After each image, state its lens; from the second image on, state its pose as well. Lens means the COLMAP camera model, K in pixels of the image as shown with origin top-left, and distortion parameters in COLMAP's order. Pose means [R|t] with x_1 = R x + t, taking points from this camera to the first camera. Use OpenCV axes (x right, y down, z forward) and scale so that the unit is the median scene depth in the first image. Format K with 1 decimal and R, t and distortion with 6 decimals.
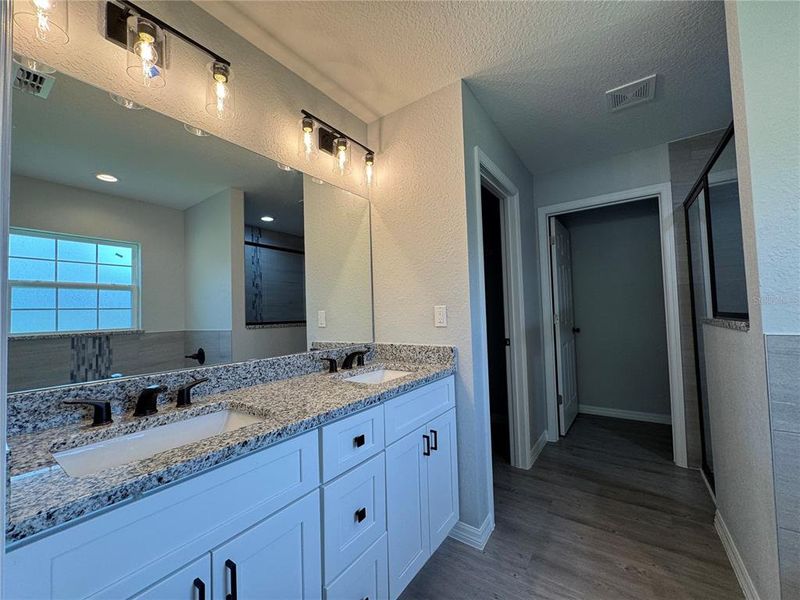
lens RADIAL K [[319.9, 0, 400.0], [0, 319.9, 300.0], [0, 0, 1]] dist [-0.000230, 0.000059]
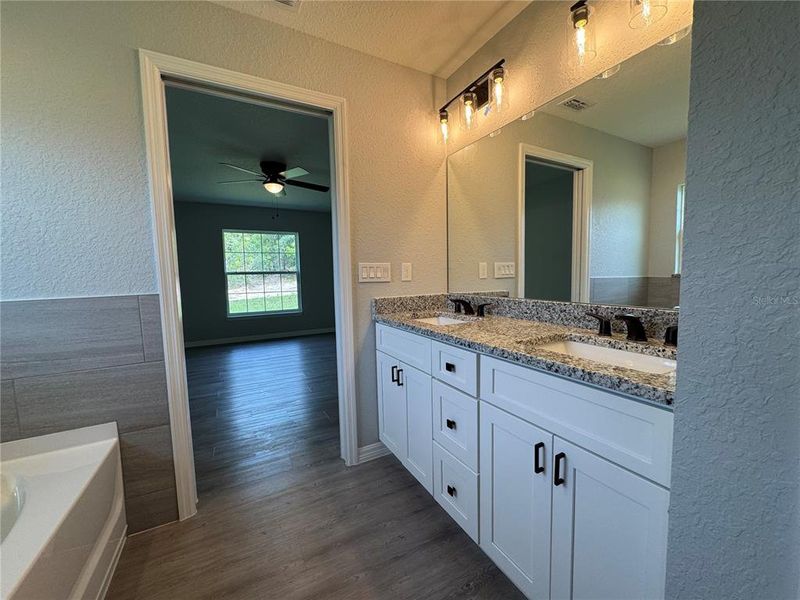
lens RADIAL K [[319.9, 0, 400.0], [0, 319.9, 300.0], [0, 0, 1]] dist [-0.000230, 0.000059]
pose [[-0.448667, 0.112627, -0.886574, 0.885738], [0.071758, 0.993364, 0.089879, 0.053726], [0.890813, -0.023293, -0.453772, 1.214250]]
